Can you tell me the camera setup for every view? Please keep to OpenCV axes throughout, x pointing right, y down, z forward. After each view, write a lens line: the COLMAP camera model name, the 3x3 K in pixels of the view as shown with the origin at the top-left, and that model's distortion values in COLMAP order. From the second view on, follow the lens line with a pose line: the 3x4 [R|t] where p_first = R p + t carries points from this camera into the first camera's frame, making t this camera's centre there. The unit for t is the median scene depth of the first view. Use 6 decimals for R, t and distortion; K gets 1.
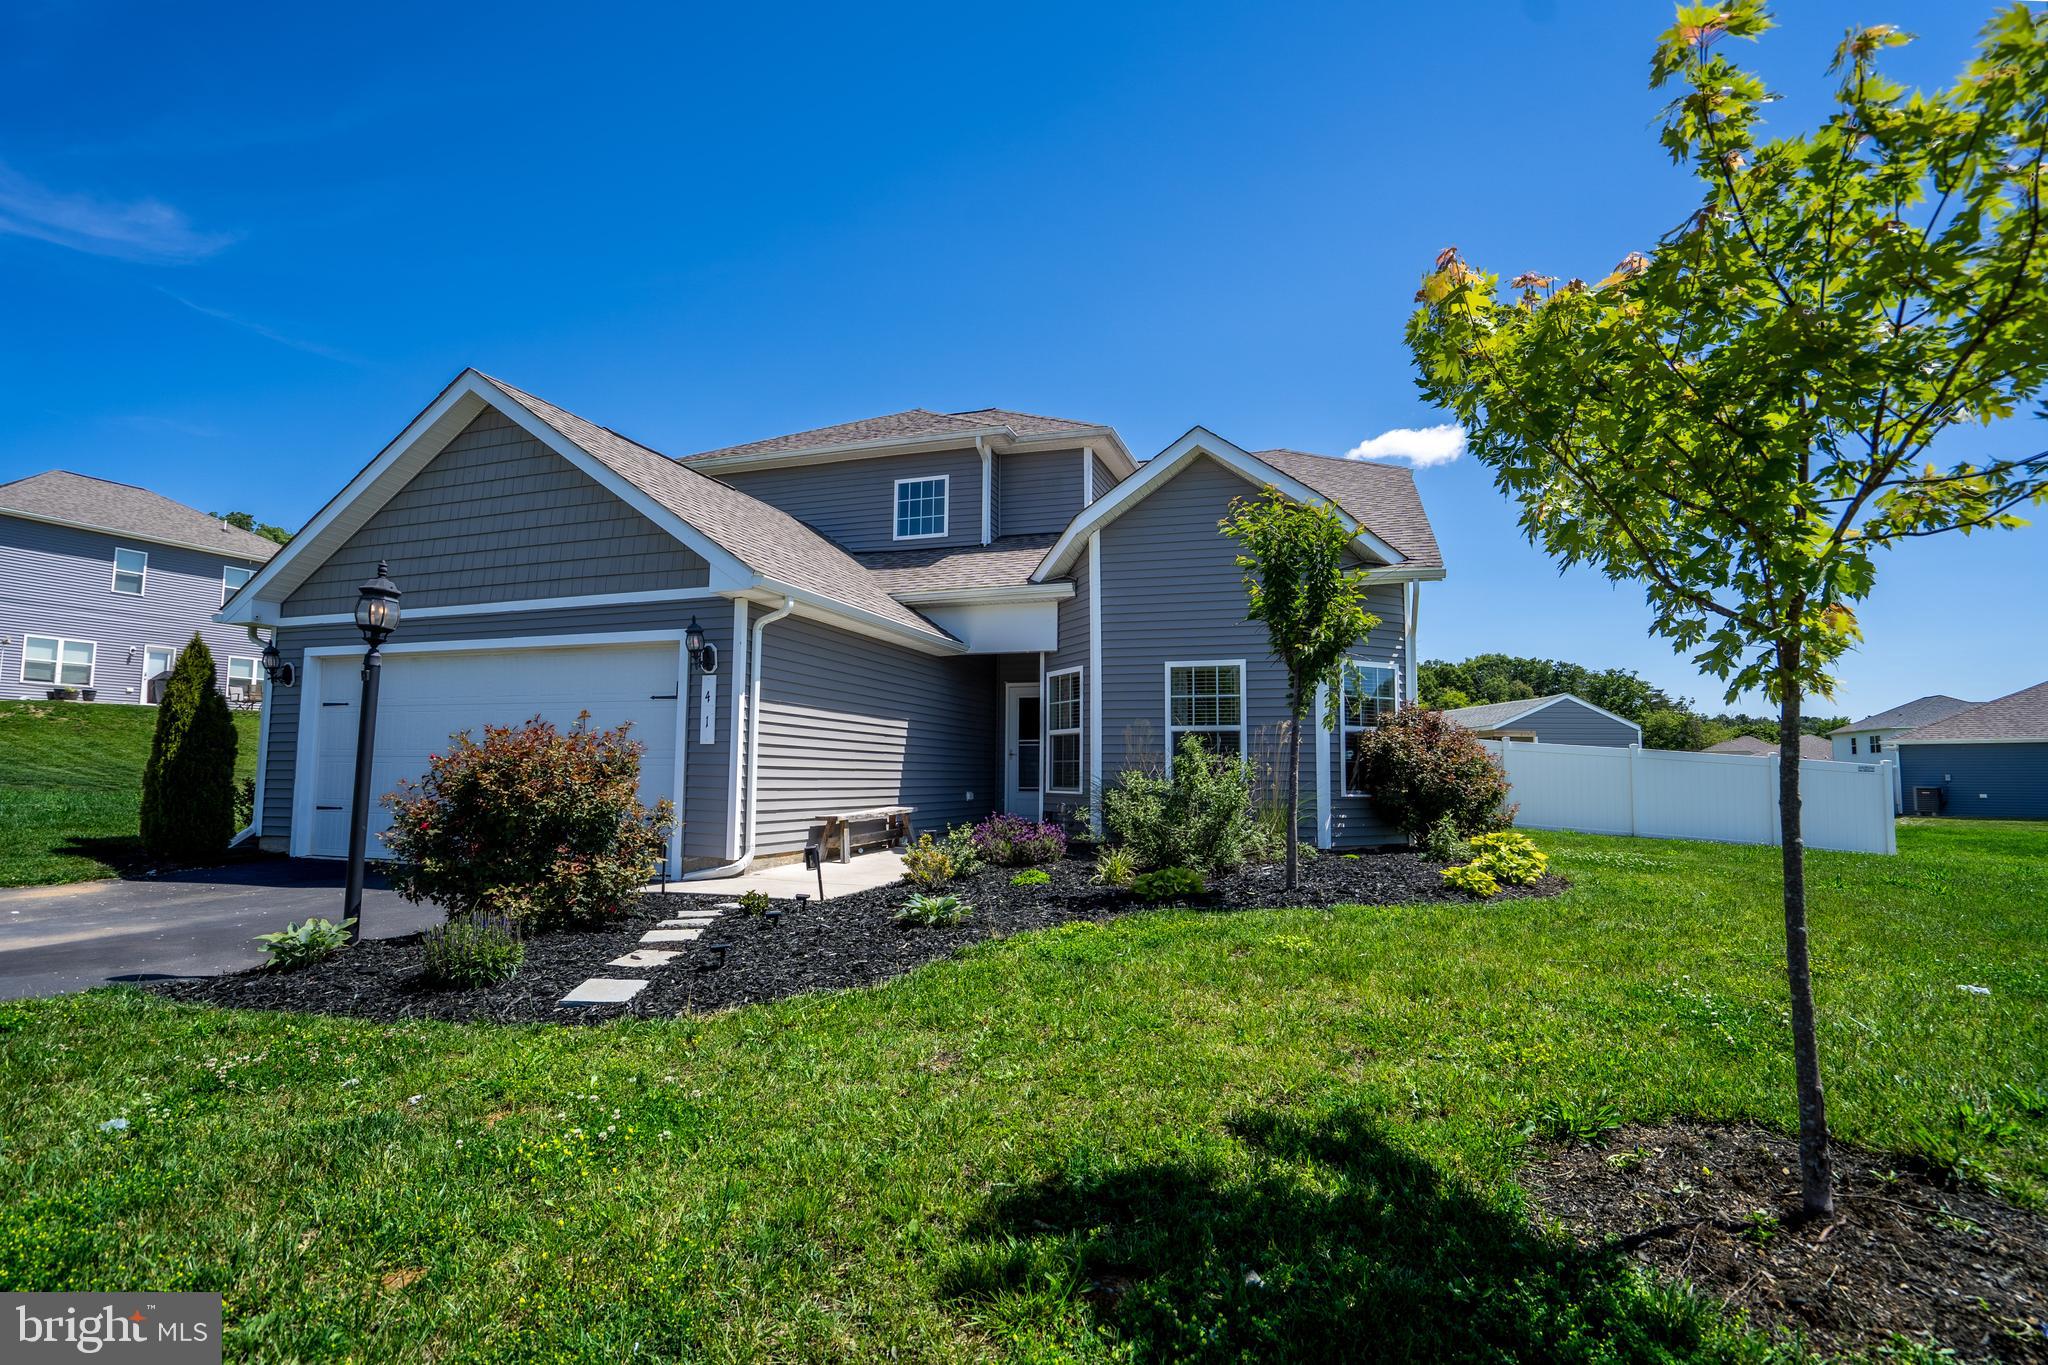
lens RADIAL K [[996.3, 0, 1024.0], [0, 996.3, 682.5], [0, 0, 1]] dist [-0.047986, 0.000860]
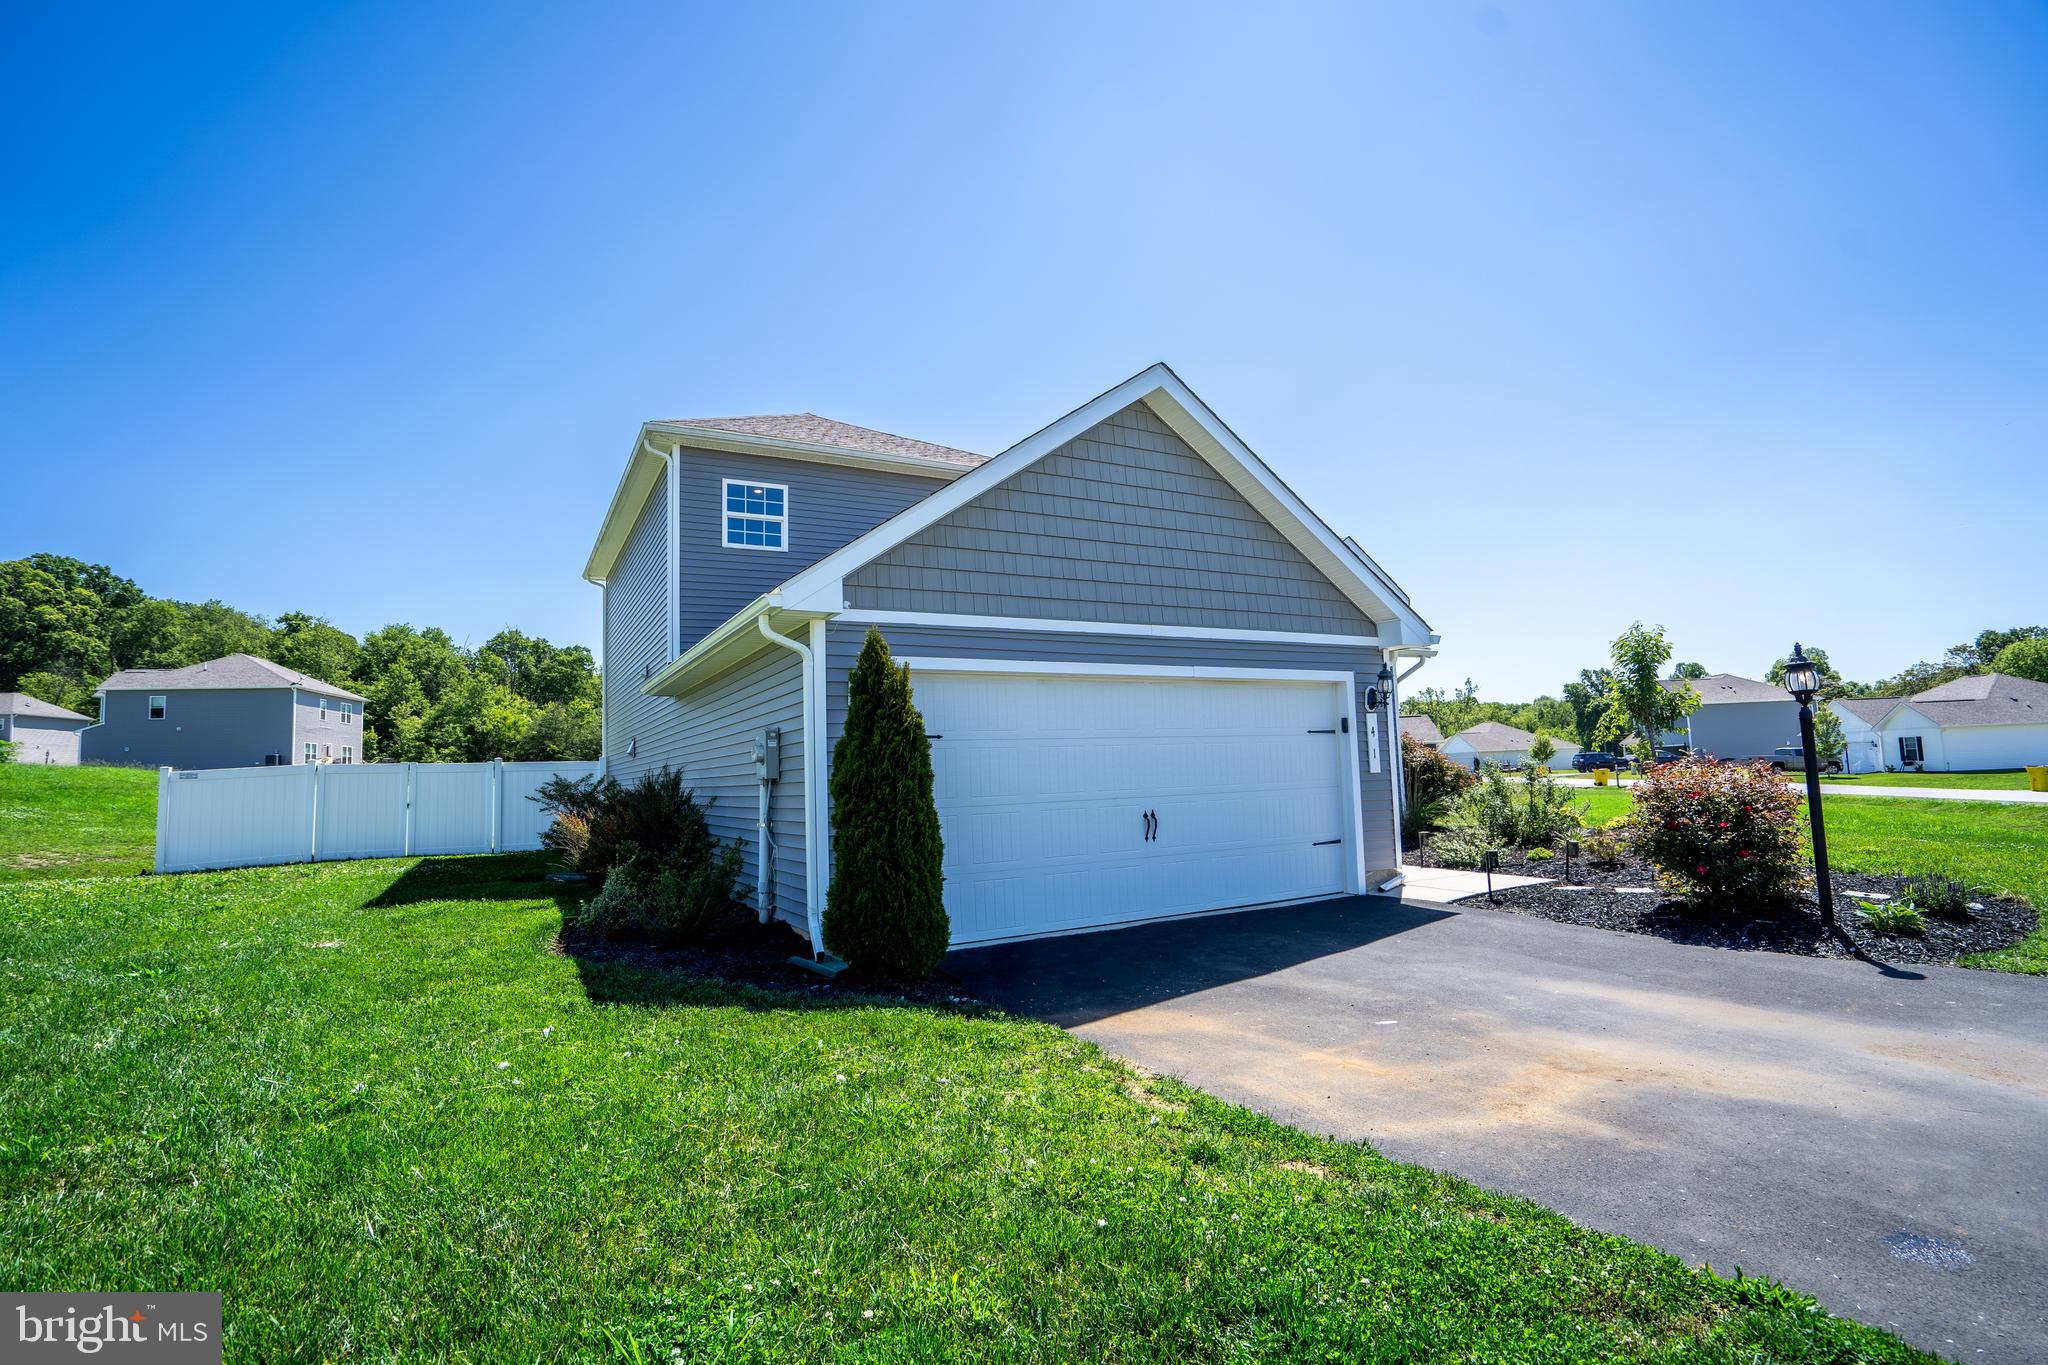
lens RADIAL K [[947.1, 0, 1025.4], [0, 947.1, 692.3], [0, 0, 1]] dist [-0.057006, 0.020932]
pose [[0.673179, 0.035118, 0.738645, -1.109668], [-0.029262, 0.999354, -0.020845, 0.002379], [-0.738900, -0.007582, 0.673772, 0.441797]]
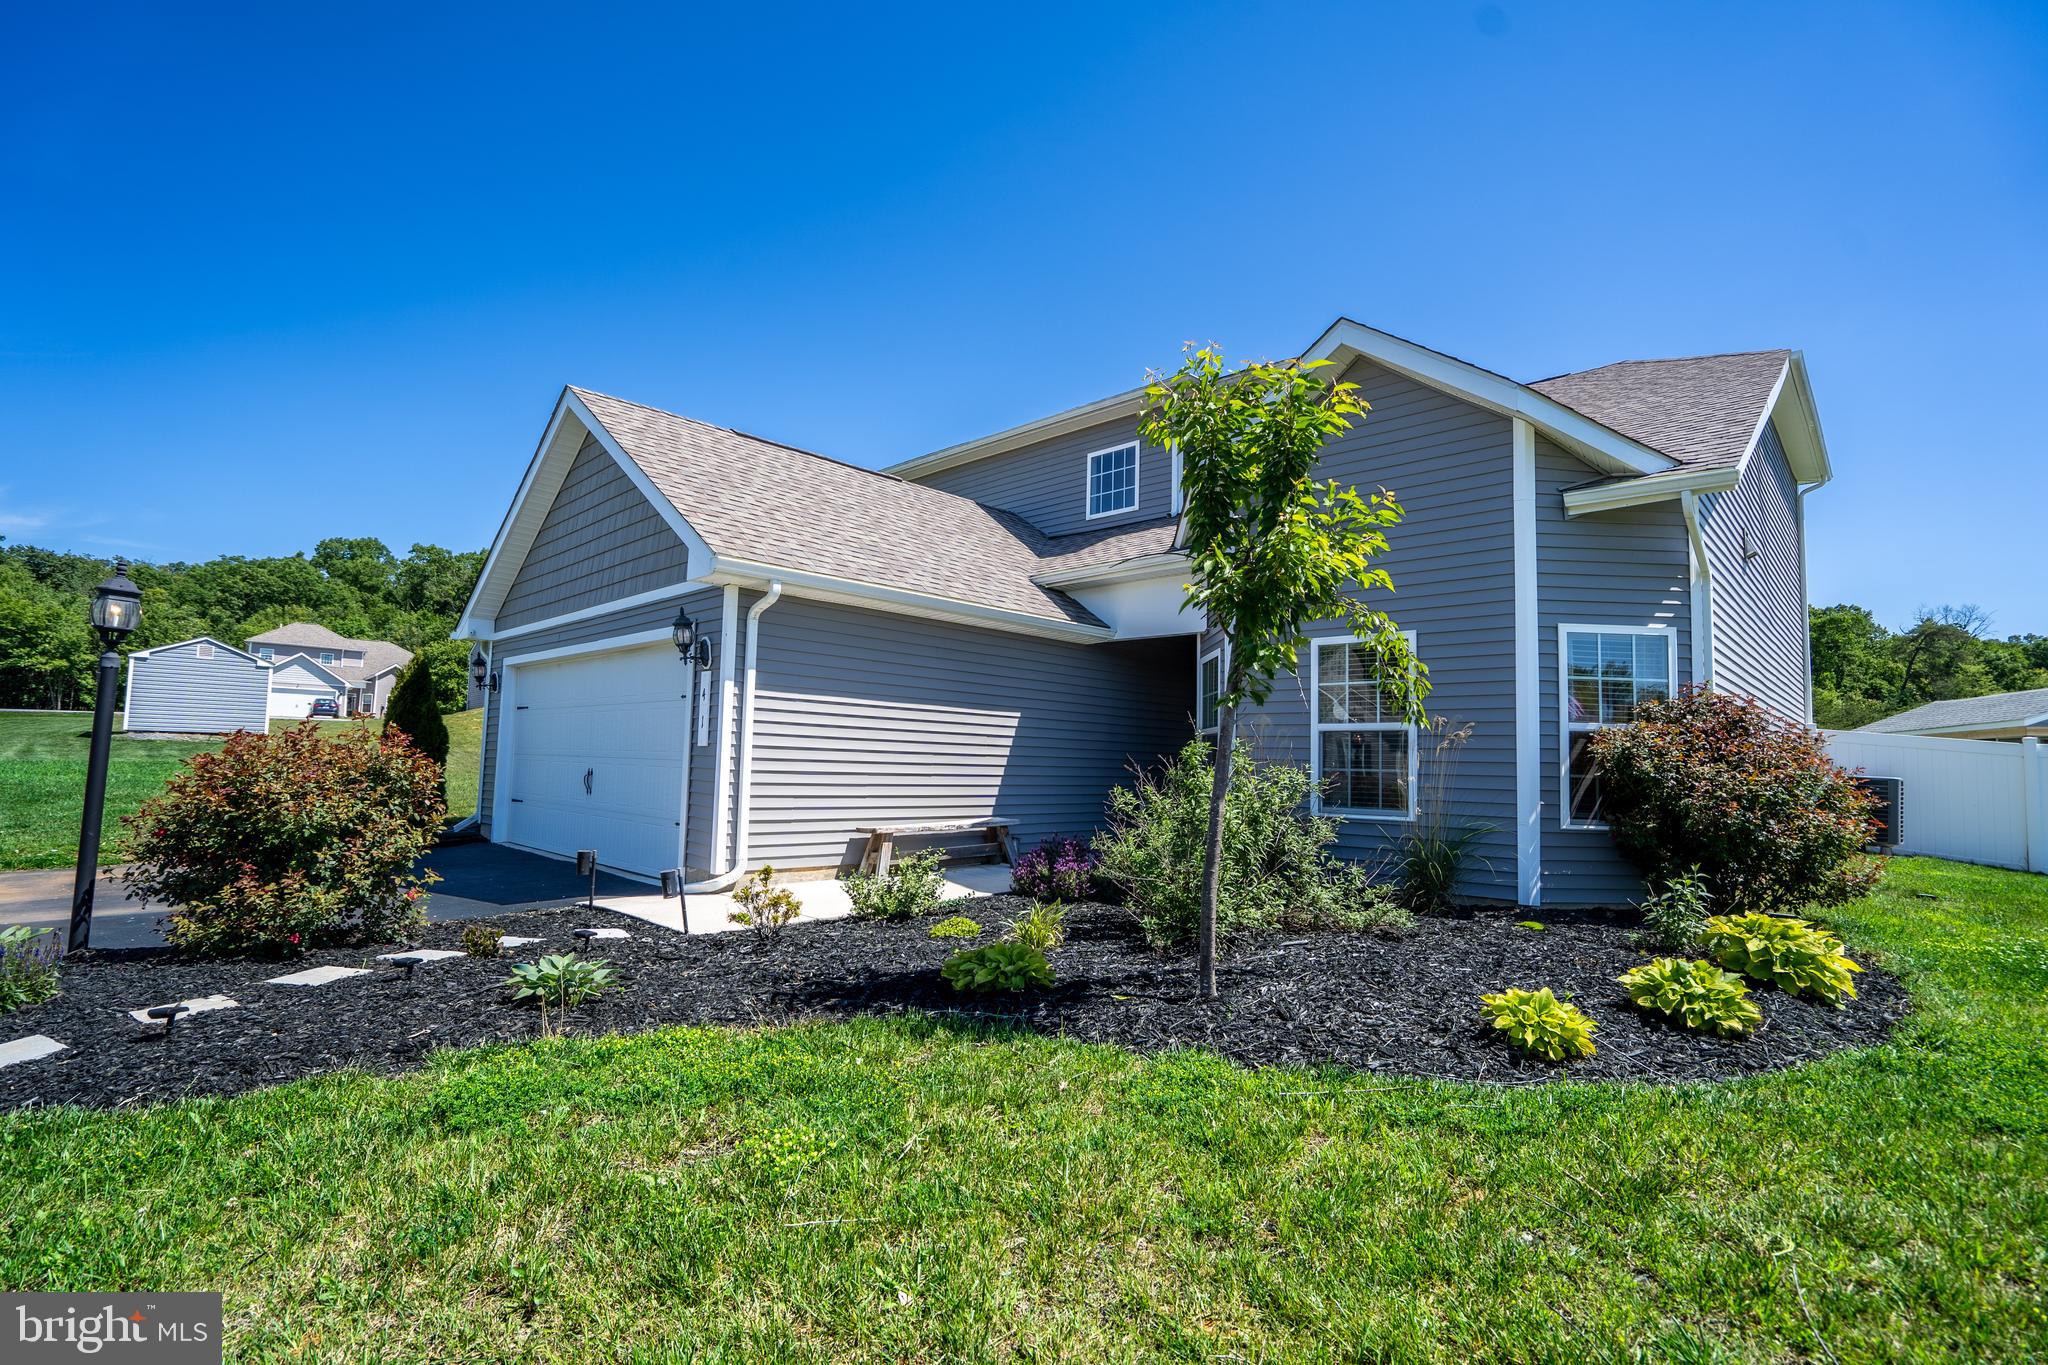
lens RADIAL K [[947.1, 0, 1025.4], [0, 947.1, 692.3], [0, 0, 1]] dist [-0.057006, 0.020932]
pose [[0.901464, -0.017826, -0.432486, 0.259209], [0.022535, 0.999729, 0.005765, 0.010880], [0.432266, -0.014943, 0.901622, 0.268521]]
